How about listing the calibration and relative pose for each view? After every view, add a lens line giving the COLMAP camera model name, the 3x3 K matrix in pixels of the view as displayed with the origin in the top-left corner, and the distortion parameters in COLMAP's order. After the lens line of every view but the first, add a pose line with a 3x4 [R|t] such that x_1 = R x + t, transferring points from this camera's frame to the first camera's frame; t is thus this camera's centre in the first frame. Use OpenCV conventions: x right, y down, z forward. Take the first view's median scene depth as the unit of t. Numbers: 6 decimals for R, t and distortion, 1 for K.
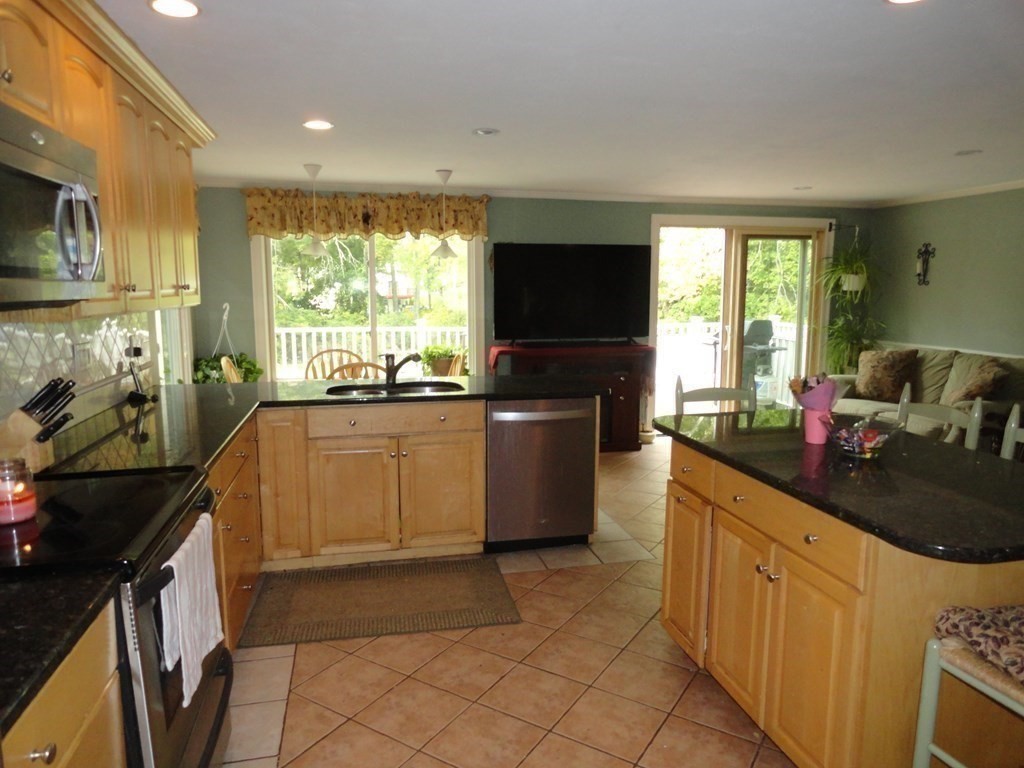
lens RADIAL K [[702.8, 0, 513.7], [0, 702.8, 382.0], [0, 0, 1]] dist [-0.002197, 0.001275]
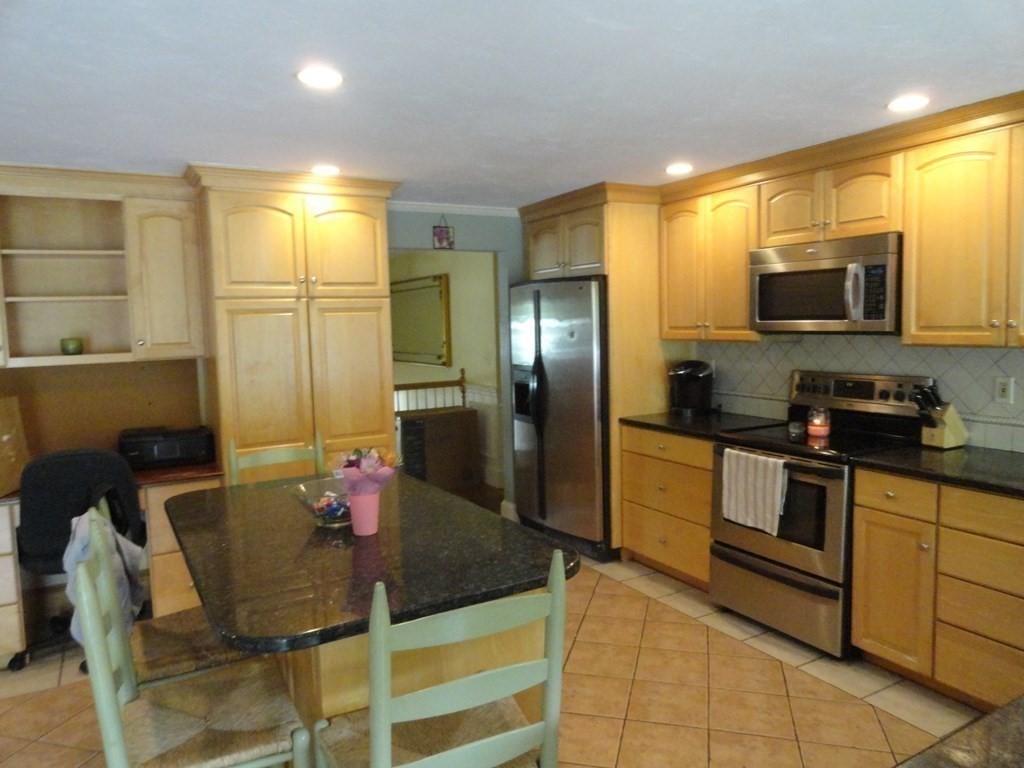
lens RADIAL K [[702.8, 0, 513.7], [0, 702.8, 382.0], [0, 0, 1]] dist [-0.002197, 0.001275]
pose [[-0.957074, 0.050112, -0.285480, 0.472456], [-0.014743, 0.975249, 0.220616, -0.259386], [0.289470, 0.215354, -0.932647, 1.709220]]
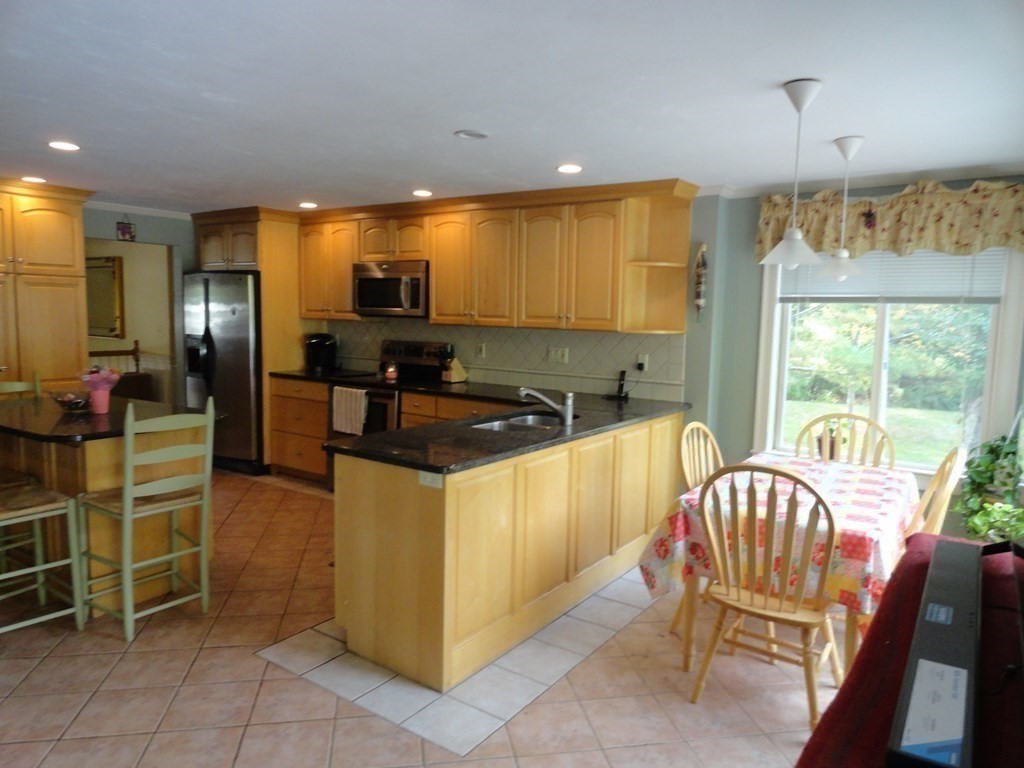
lens RADIAL K [[702.8, 0, 513.7], [0, 702.8, 382.0], [0, 0, 1]] dist [-0.002197, 0.001275]
pose [[-0.741625, 0.052436, -0.668763, 0.736557], [-0.114999, 0.972244, 0.203759, -0.357964], [0.660884, 0.228019, -0.715010, 2.493208]]
